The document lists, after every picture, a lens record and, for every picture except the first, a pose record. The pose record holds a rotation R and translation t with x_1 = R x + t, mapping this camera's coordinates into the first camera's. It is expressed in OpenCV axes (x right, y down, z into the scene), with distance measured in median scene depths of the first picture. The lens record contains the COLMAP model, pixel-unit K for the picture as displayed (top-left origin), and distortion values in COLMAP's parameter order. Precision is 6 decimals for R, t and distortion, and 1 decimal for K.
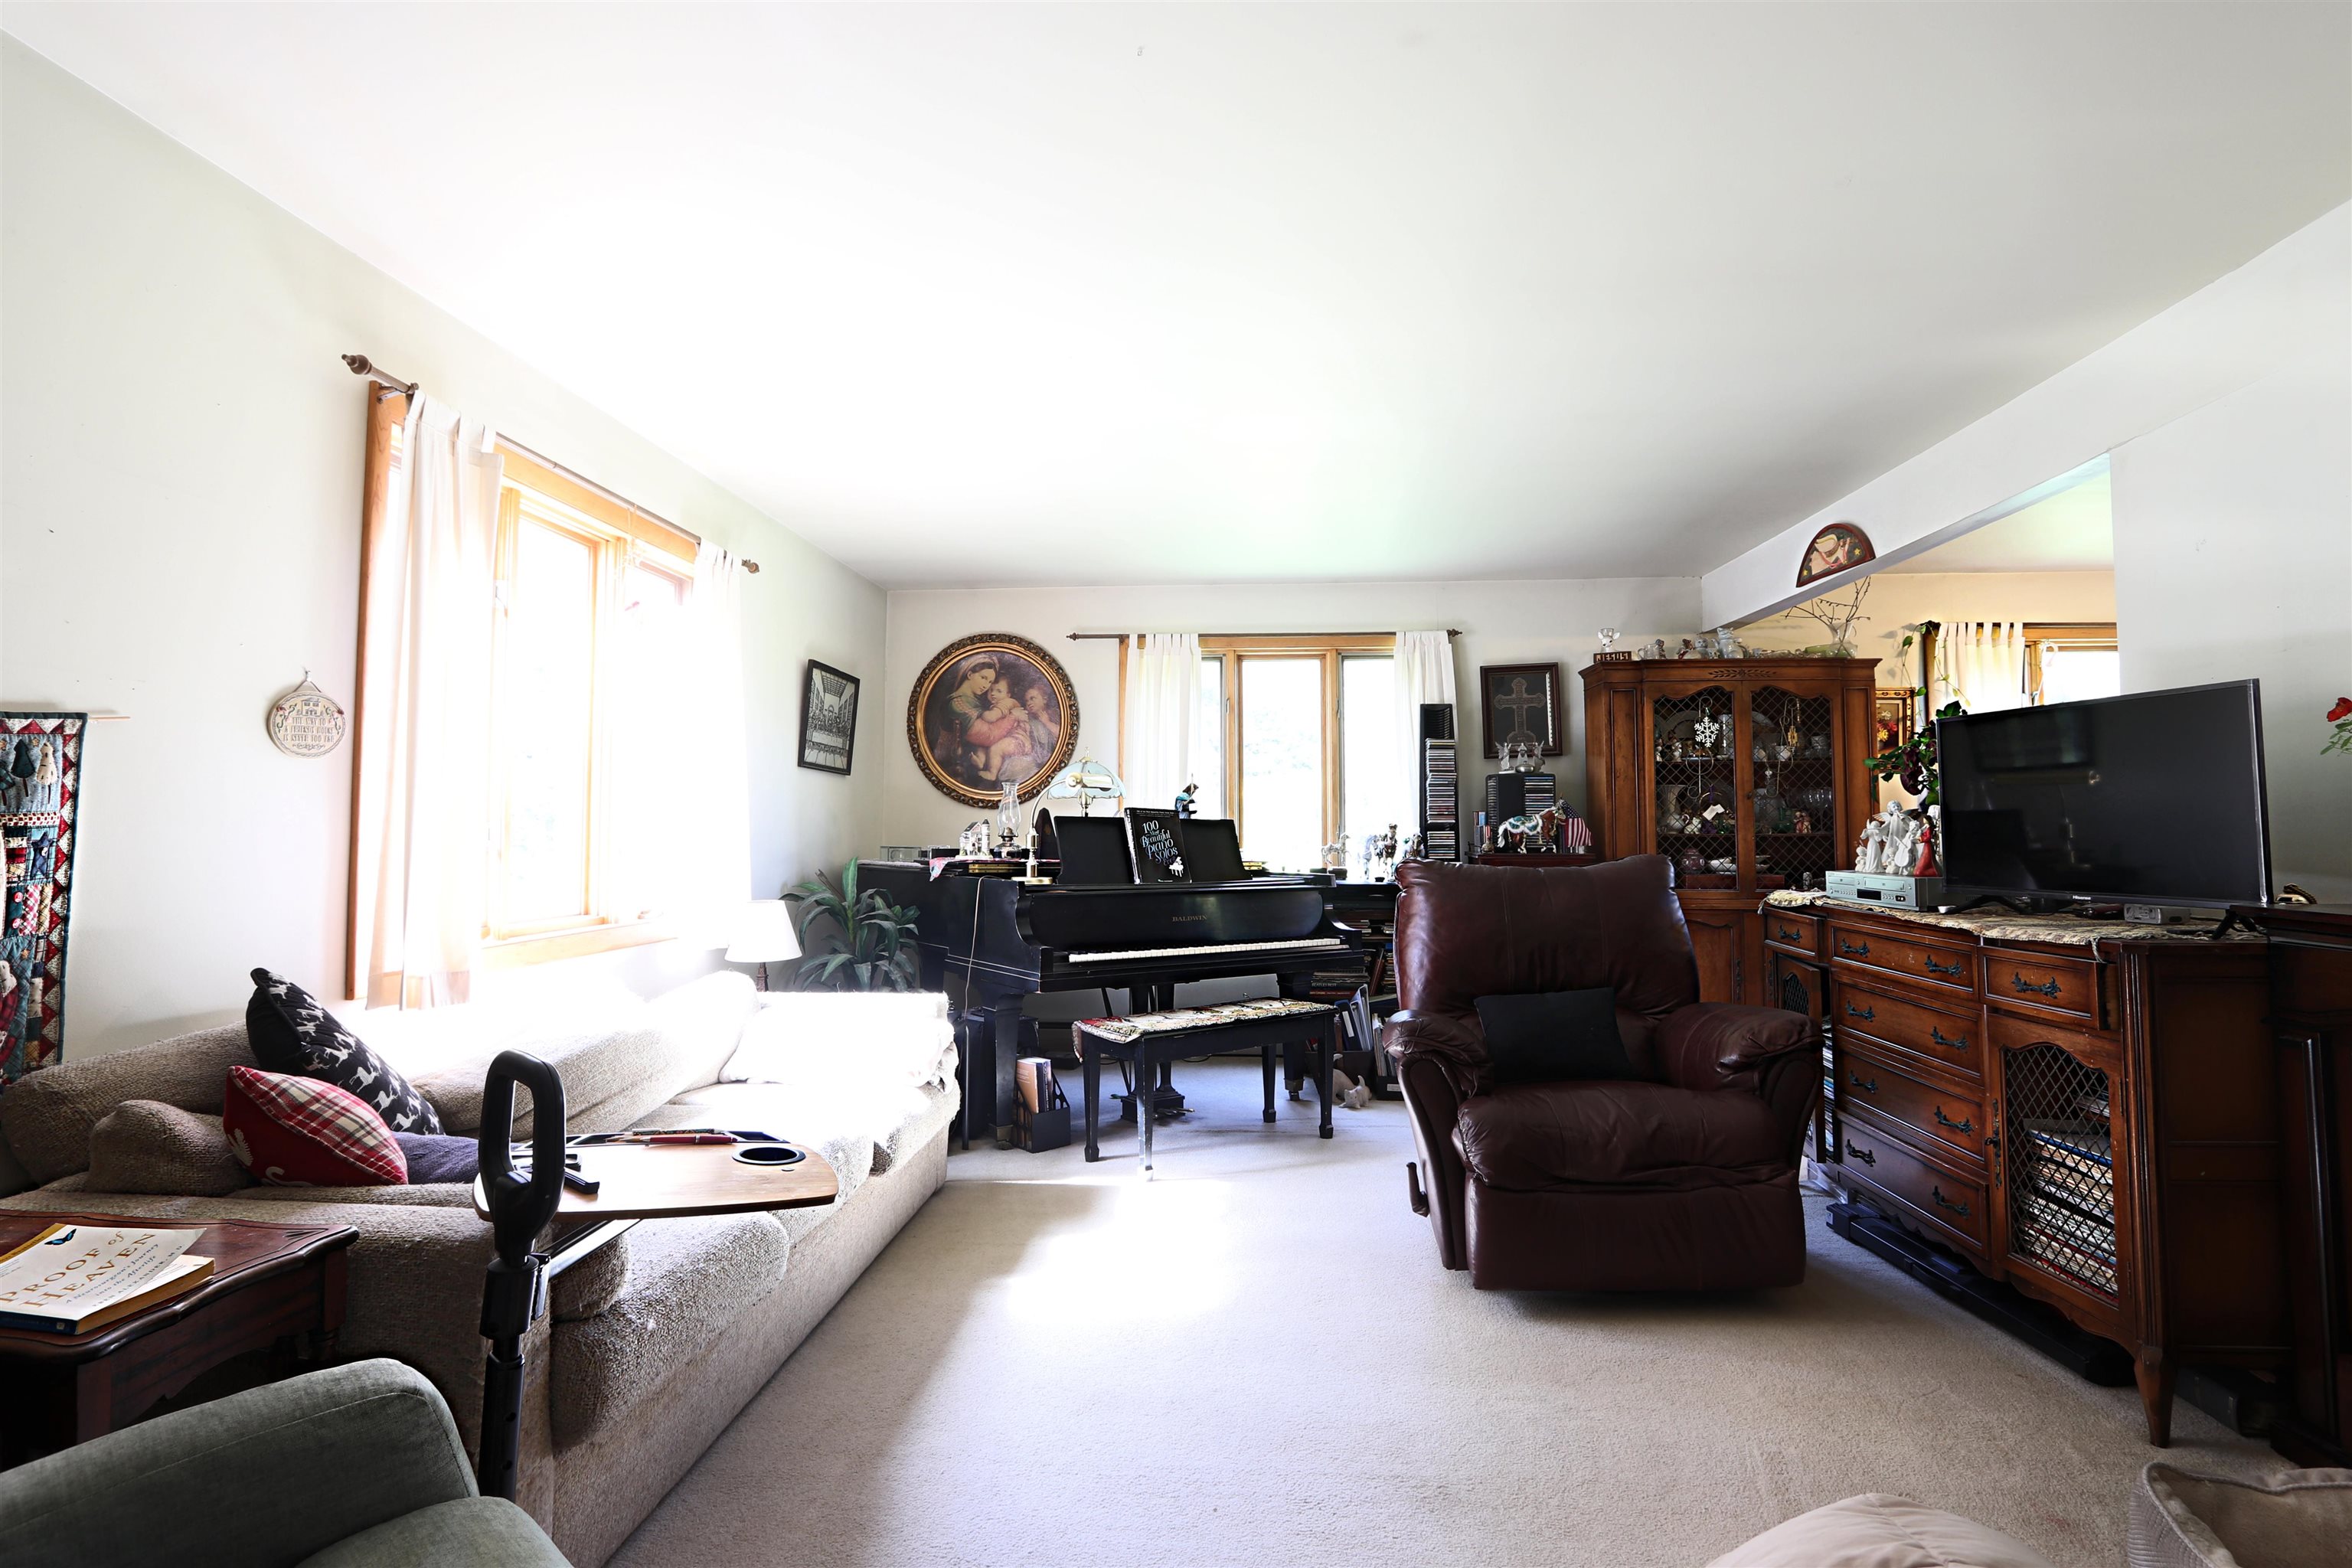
lens RADIAL K [[1112.0, 0, 1174.9], [0, 1112.0, 769.4], [0, 0, 1]] dist [-0.017907, 0.001542]
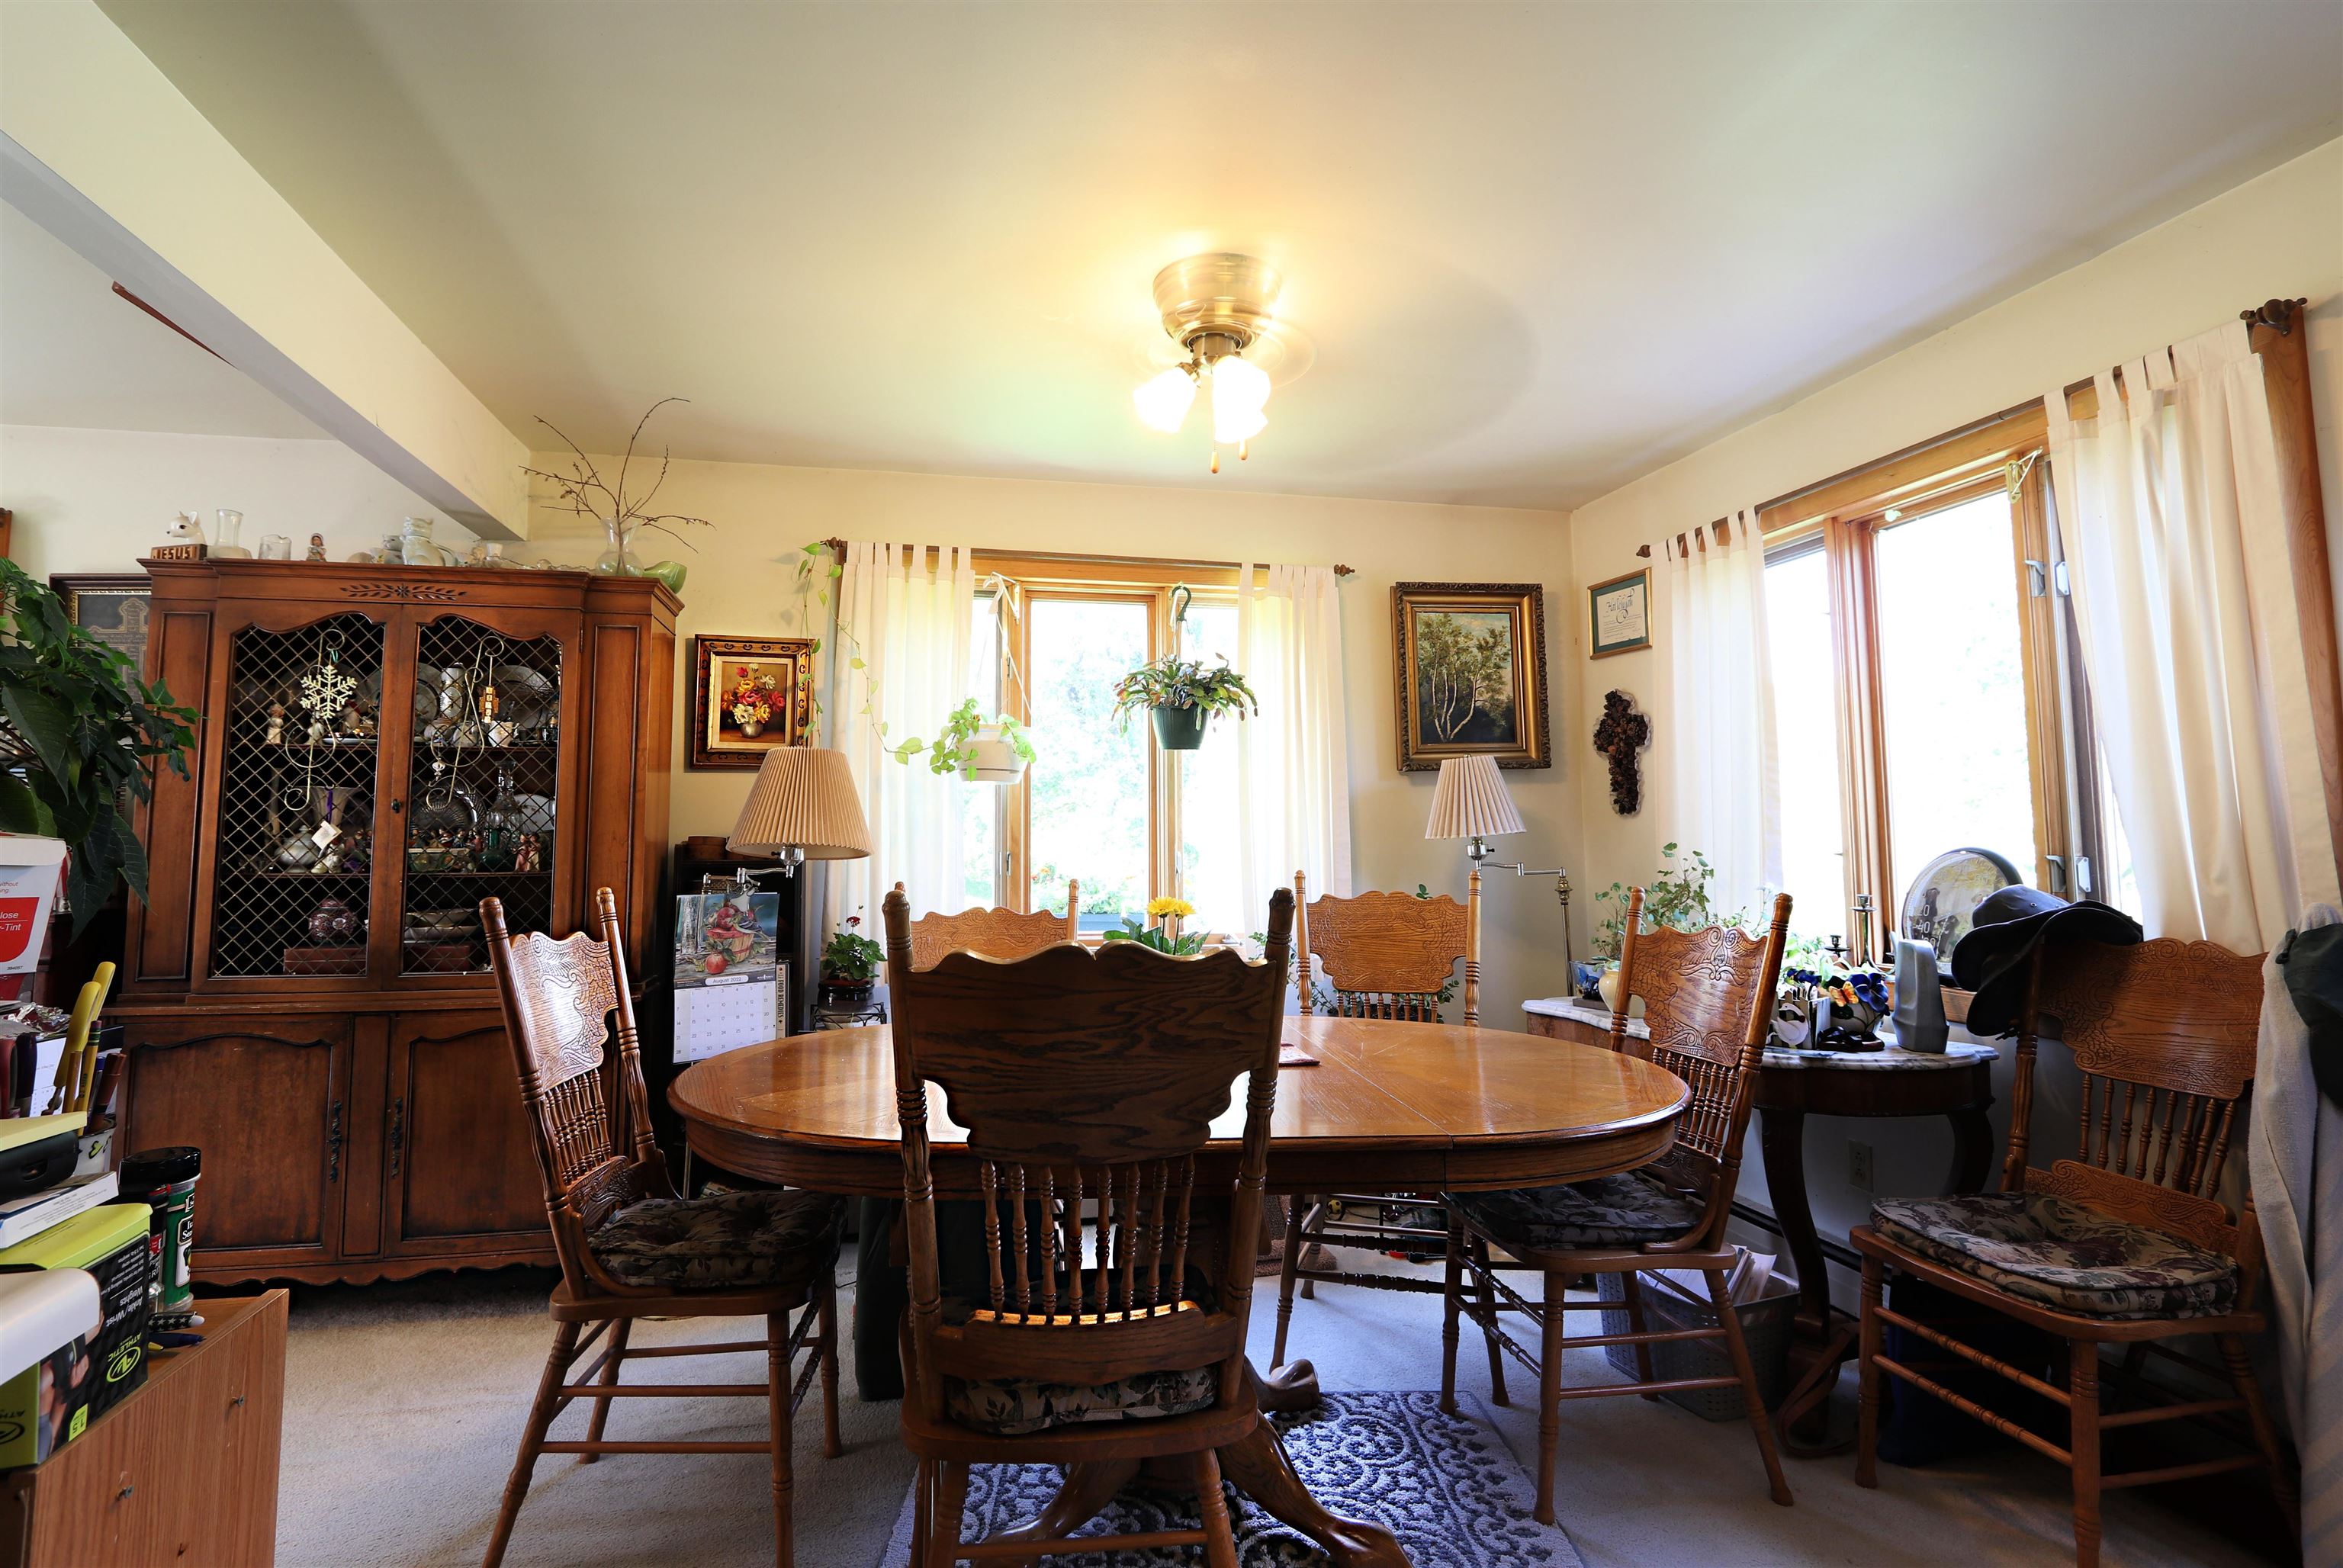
lens RADIAL K [[1107.7, 0, 1170.4], [0, 1107.7, 769.4], [0, 0, 1]] dist [-0.017907, 0.001542]
pose [[0.951238, 0.013756, 0.308151, 0.711314], [-0.010374, 0.999867, -0.012608, 0.007771], [-0.308283, 0.008797, 0.951254, 0.340399]]
